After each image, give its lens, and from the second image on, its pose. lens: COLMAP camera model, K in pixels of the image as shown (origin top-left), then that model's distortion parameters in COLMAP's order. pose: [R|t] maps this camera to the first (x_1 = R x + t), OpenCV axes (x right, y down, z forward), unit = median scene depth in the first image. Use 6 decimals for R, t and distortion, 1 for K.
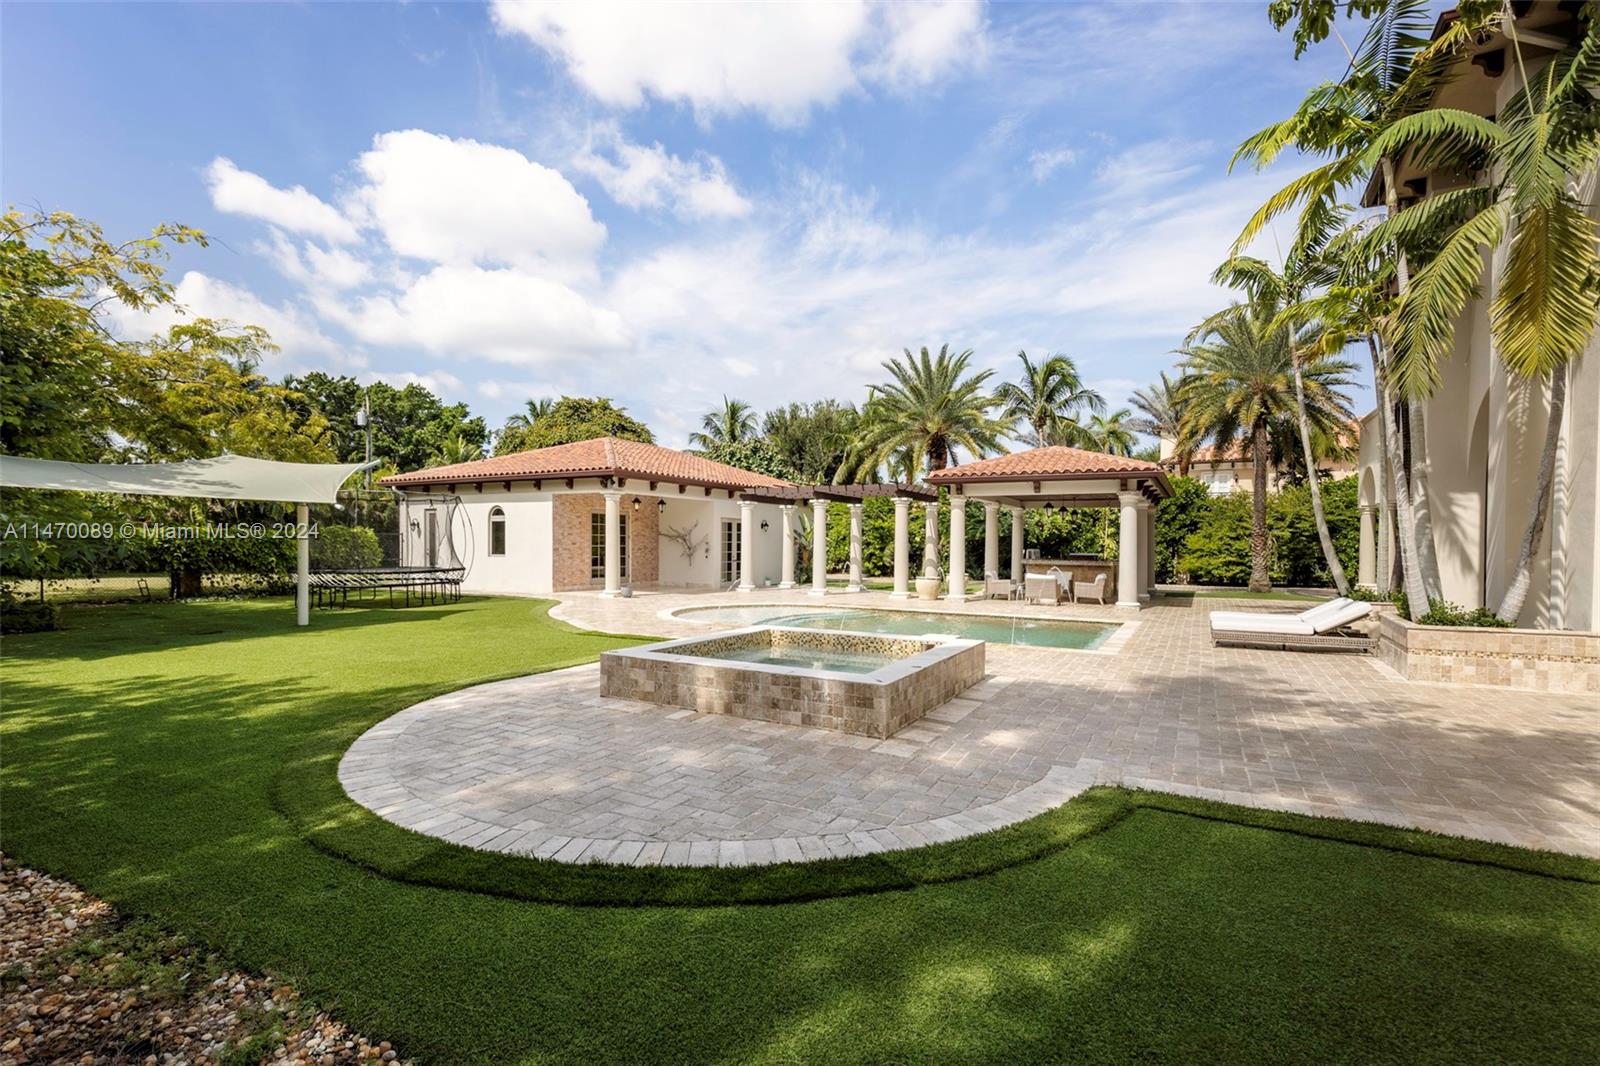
lens RADIAL K [[727.3, 0, 801.4], [0, 727.3, 552.3], [0, 0, 1]] dist [0.008676, -0.000200]
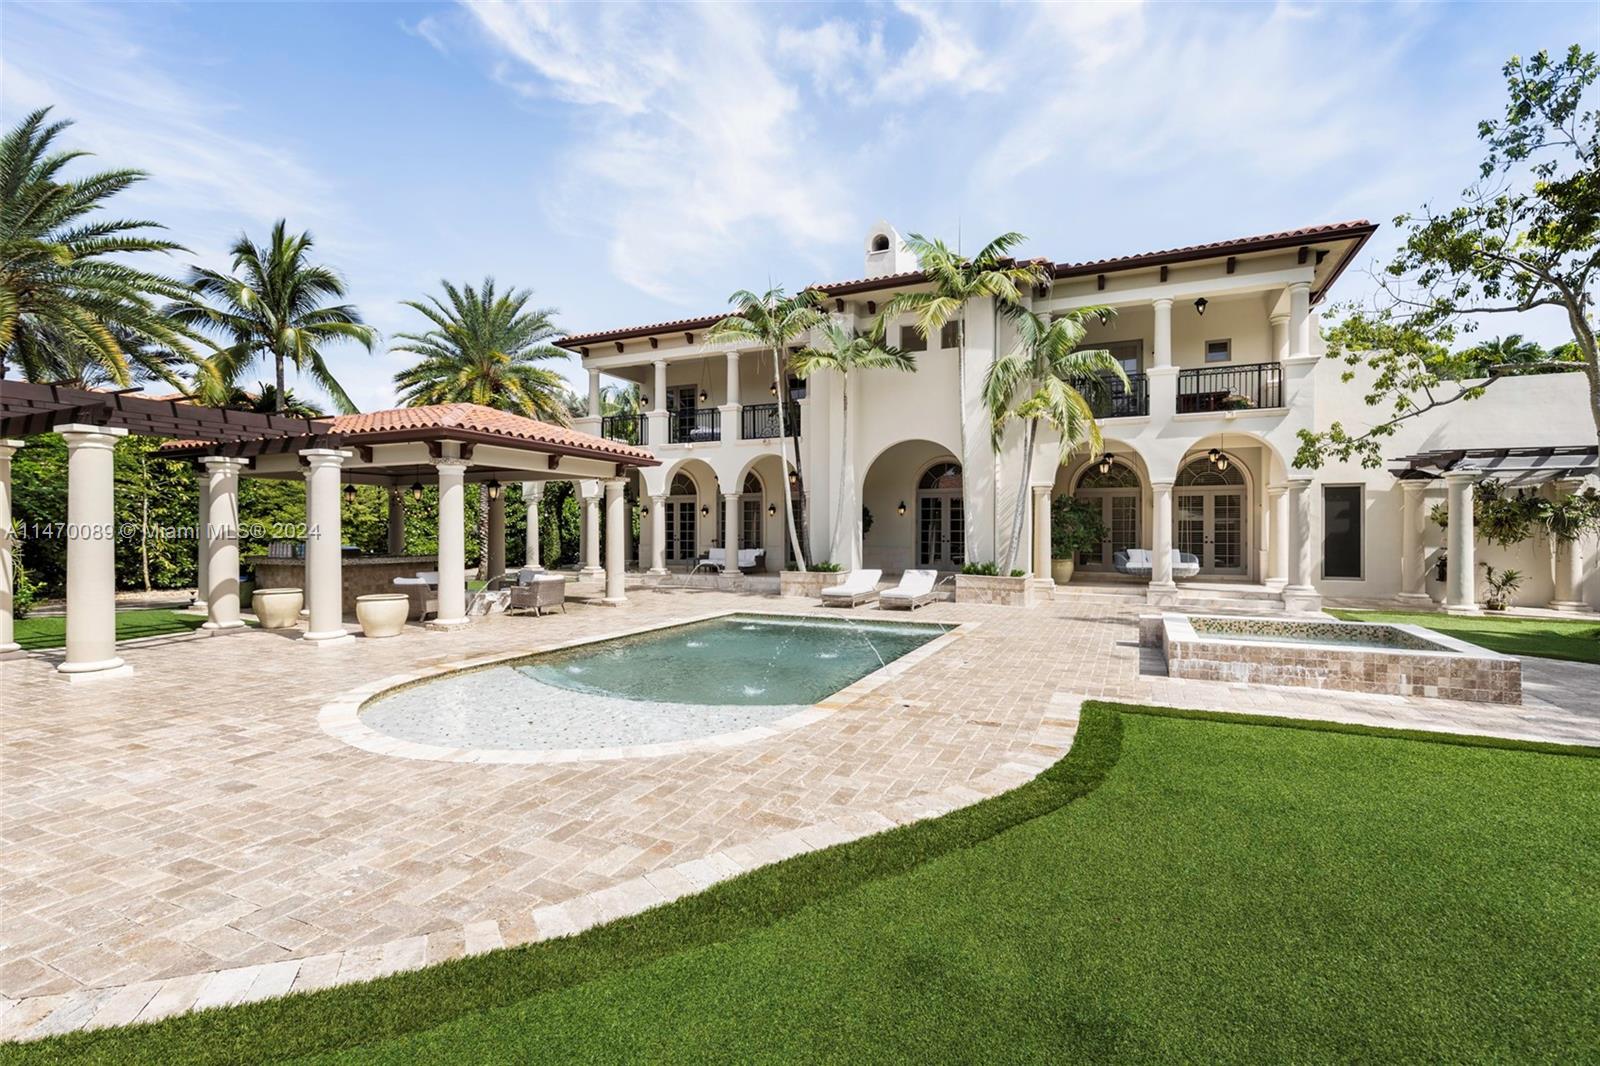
lens RADIAL K [[712.7, 0, 800.0], [0, 712.7, 533.0], [0, 0, 1]] dist [0.007186, -0.000240]
pose [[-0.075943, -0.010649, 0.997055, -0.401836], [0.014693, 0.999822, 0.011797, -0.016727], [-0.997004, 0.015546, -0.075773, 0.665695]]
